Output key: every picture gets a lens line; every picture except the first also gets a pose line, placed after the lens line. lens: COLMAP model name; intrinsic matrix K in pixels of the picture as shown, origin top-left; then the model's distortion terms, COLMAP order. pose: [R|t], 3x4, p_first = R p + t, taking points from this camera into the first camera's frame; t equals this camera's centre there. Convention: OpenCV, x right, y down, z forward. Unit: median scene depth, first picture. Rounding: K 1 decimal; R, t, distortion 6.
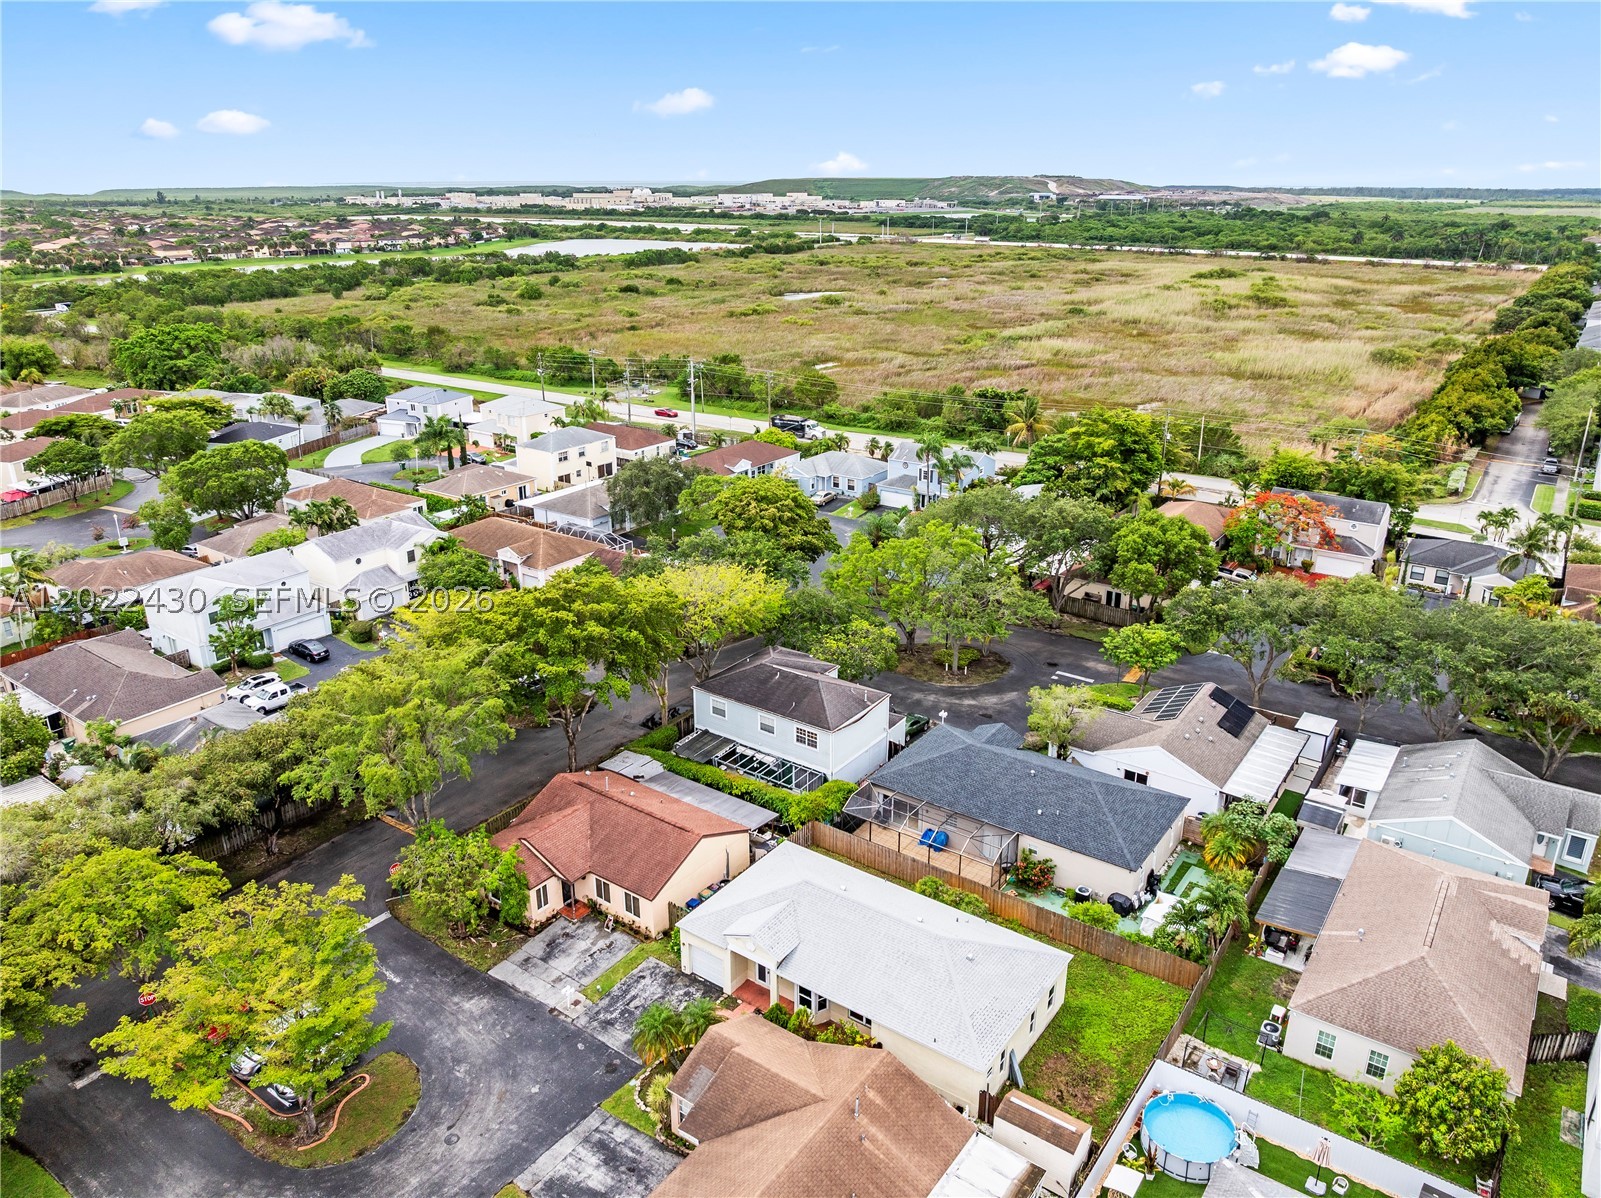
lens RADIAL K [[1115.5, 0, 800.5], [0, 1115.5, 599.0], [0, 0, 1]] dist [-0.022667, -0.000376]
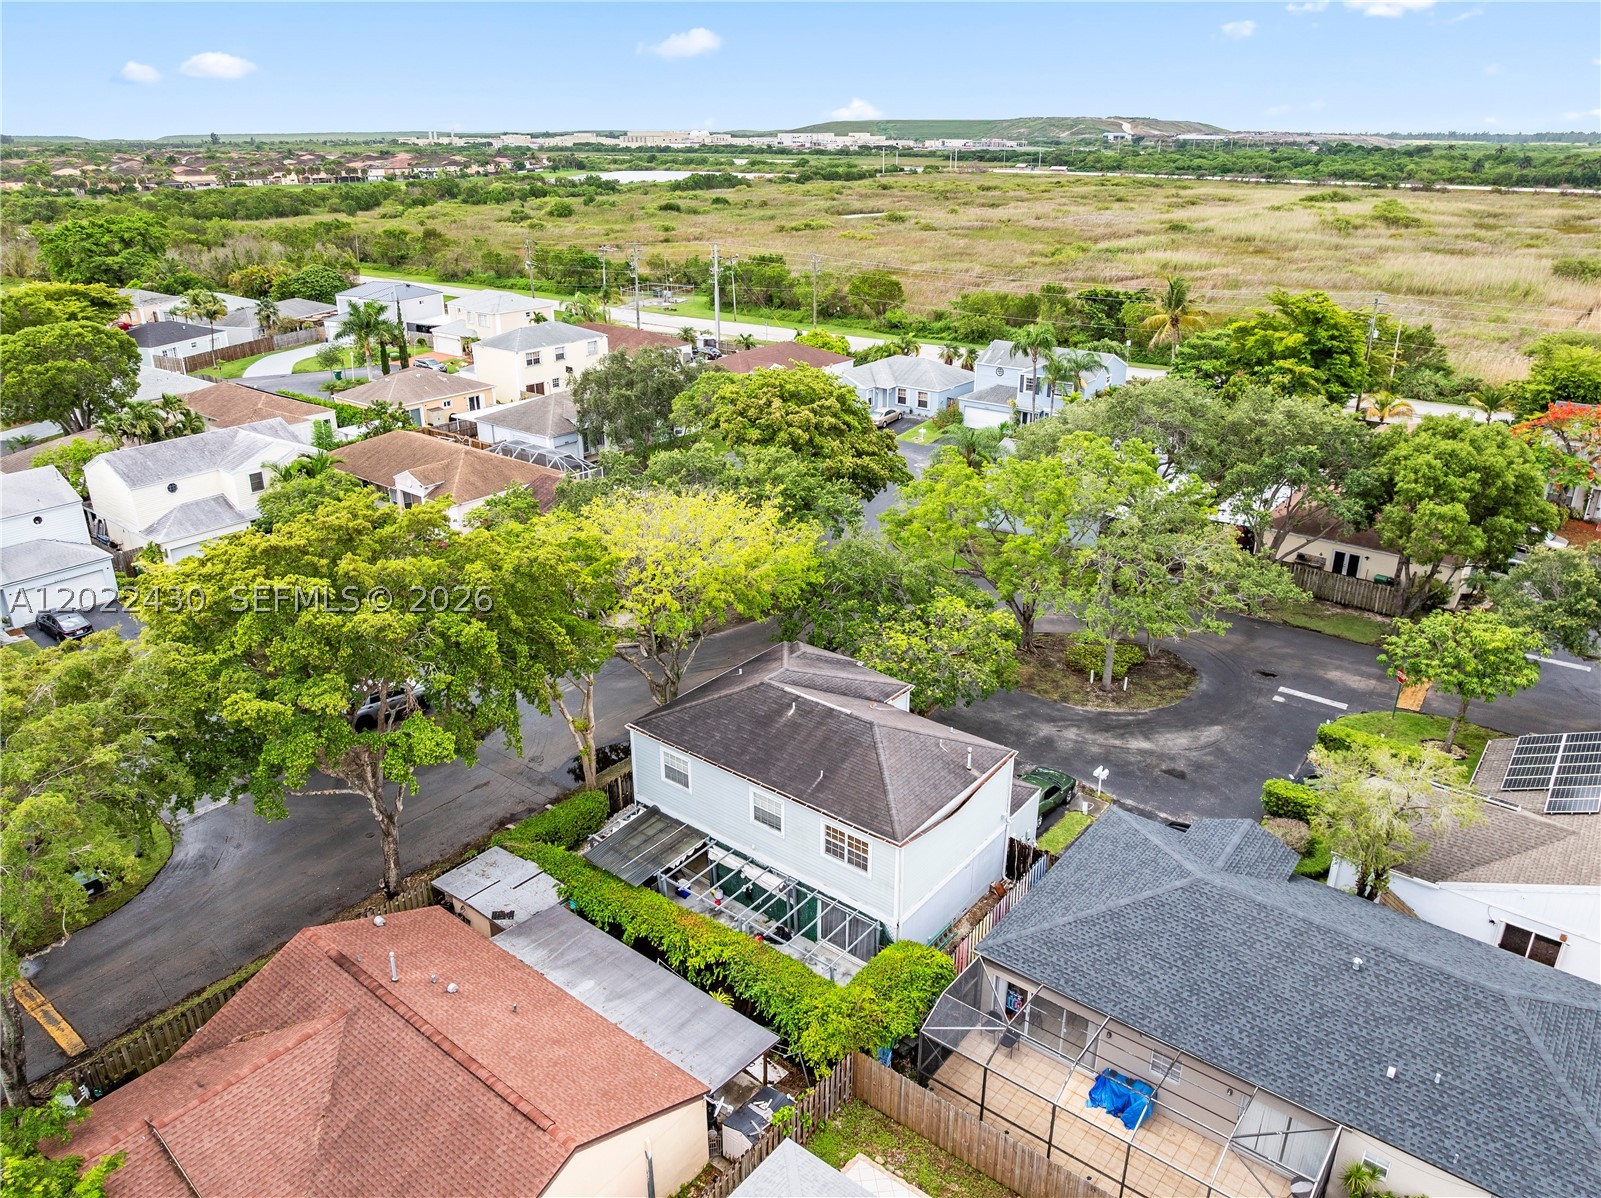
lens RADIAL K [[1115.5, 0, 800.5], [0, 1115.5, 599.0], [0, 0, 1]] dist [-0.022667, -0.000376]
pose [[0.998637, 0.017780, -0.049078, 0.002922], [-0.015806, 0.999061, 0.040328, -0.000561], [0.049749, -0.039497, 0.997980, 0.210057]]
